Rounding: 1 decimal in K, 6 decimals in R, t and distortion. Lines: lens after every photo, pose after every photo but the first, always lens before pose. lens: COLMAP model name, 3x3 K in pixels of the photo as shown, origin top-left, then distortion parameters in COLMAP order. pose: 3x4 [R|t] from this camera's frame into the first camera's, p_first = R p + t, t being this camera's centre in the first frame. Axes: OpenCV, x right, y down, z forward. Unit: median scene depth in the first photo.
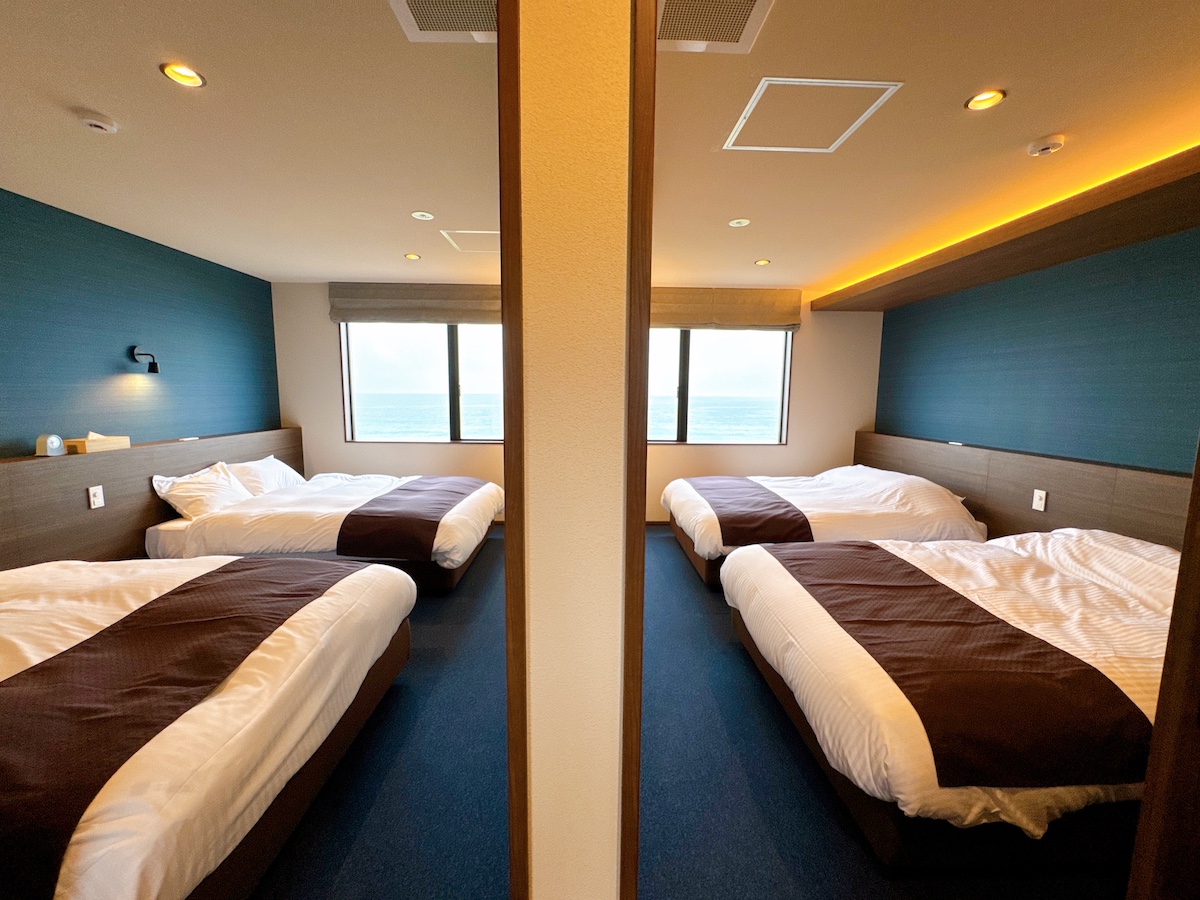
lens RADIAL K [[480.5, 0, 600.0], [0, 480.5, 450.0], [0, 0, 1]] dist [0.000642, -0.000181]
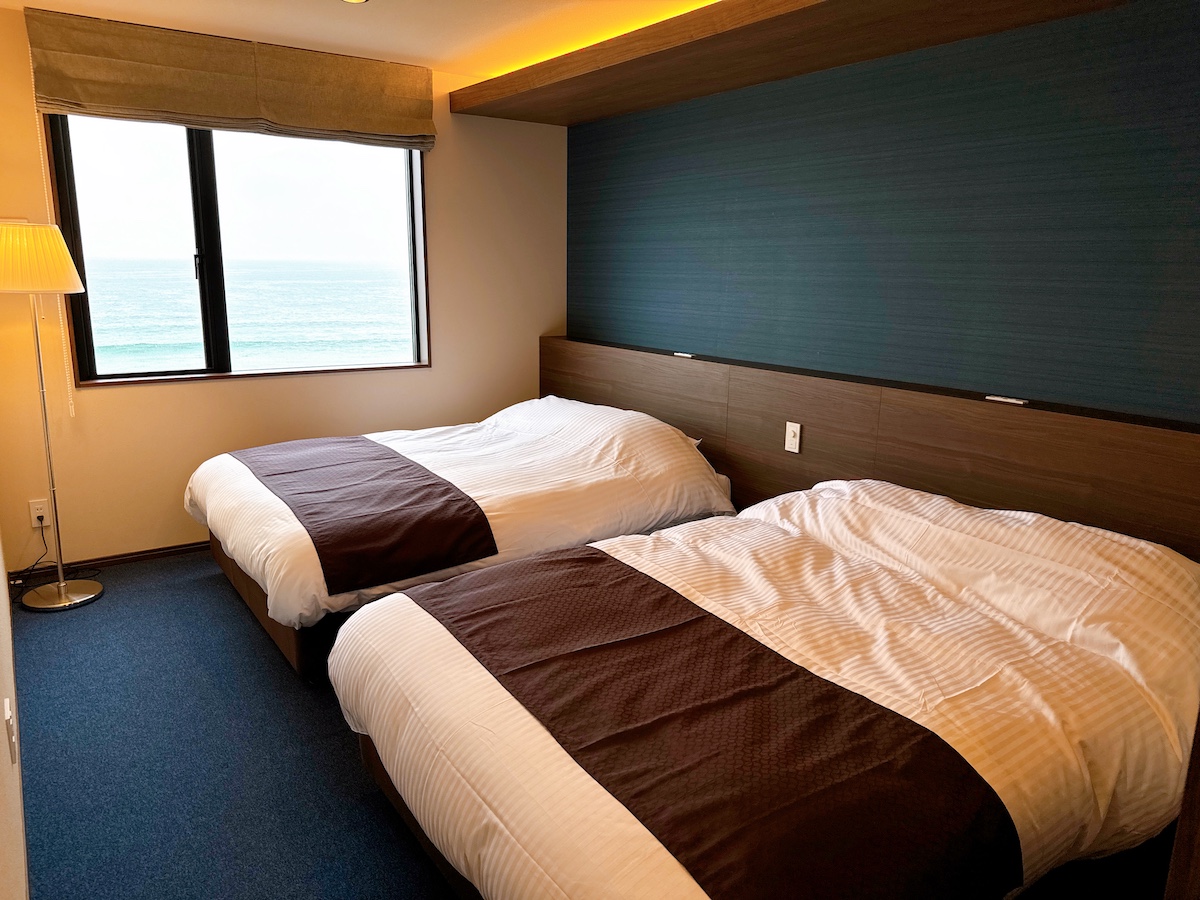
lens RADIAL K [[843.1, 0, 600.0], [0, 843.1, 450.0], [0, 0, 1]] dist [0.163521, -0.296192]
pose [[0.837848, -0.114429, 0.533776, 0.051820], [0.059001, 0.991038, 0.119844, -0.047660], [-0.542706, -0.068917, 0.837090, 0.176791]]
